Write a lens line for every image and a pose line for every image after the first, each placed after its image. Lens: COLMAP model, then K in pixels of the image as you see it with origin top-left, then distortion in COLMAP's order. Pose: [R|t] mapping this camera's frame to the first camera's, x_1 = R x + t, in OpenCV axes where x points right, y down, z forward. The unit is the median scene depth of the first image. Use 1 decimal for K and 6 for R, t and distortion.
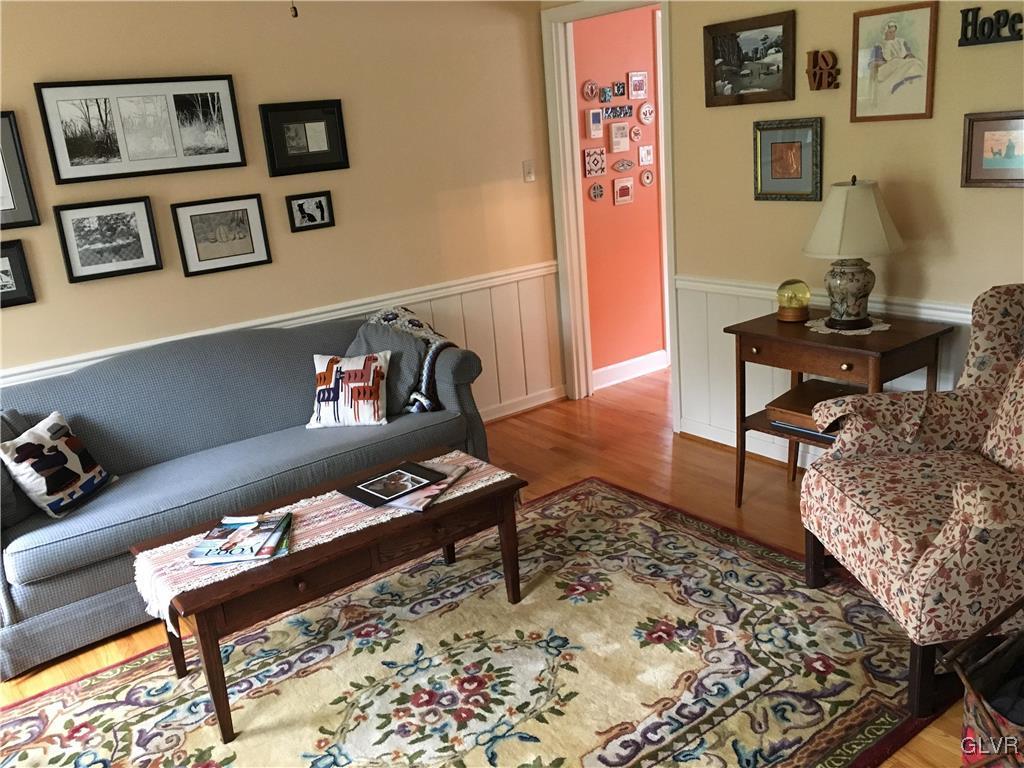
lens RADIAL K [[873.8, 0, 509.4], [0, 873.8, 383.1], [0, 0, 1]] dist [0.031284, -0.036698]
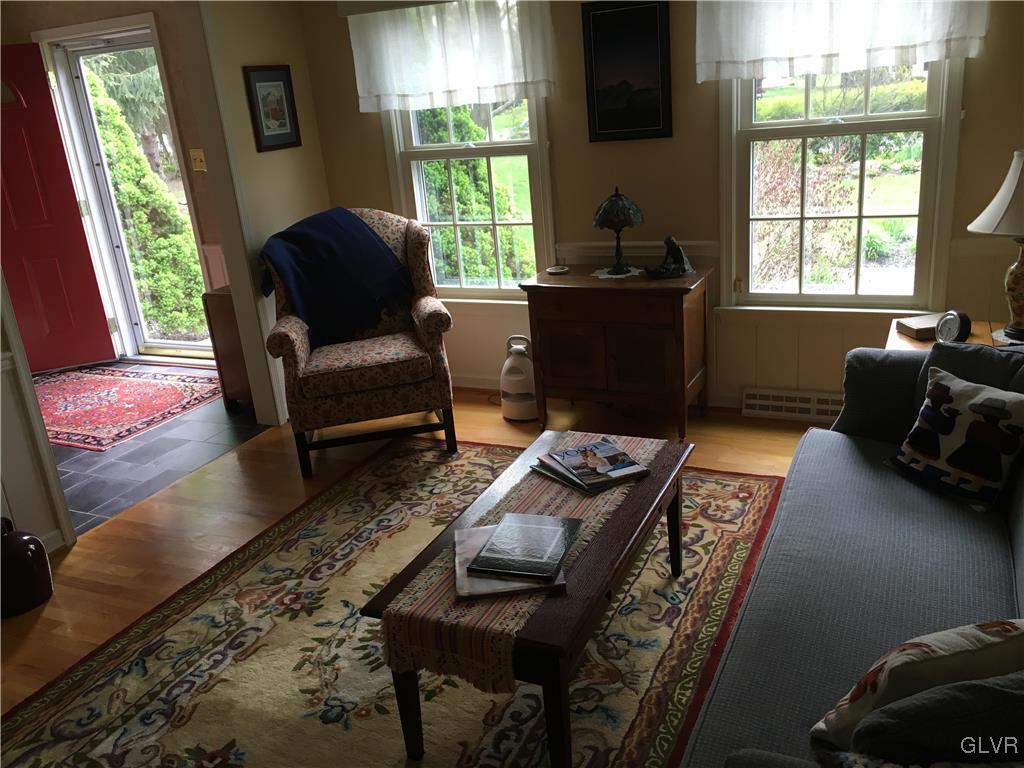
lens RADIAL K [[873.8, 0, 511.5], [0, 873.8, 384.0], [0, 0, 1]] dist [0.031284, -0.036698]
pose [[-0.870630, 0.300164, -0.389750, 0.157953], [0.019727, 0.812940, 0.582014, -0.522792], [0.491543, 0.499030, -0.713691, 1.720648]]
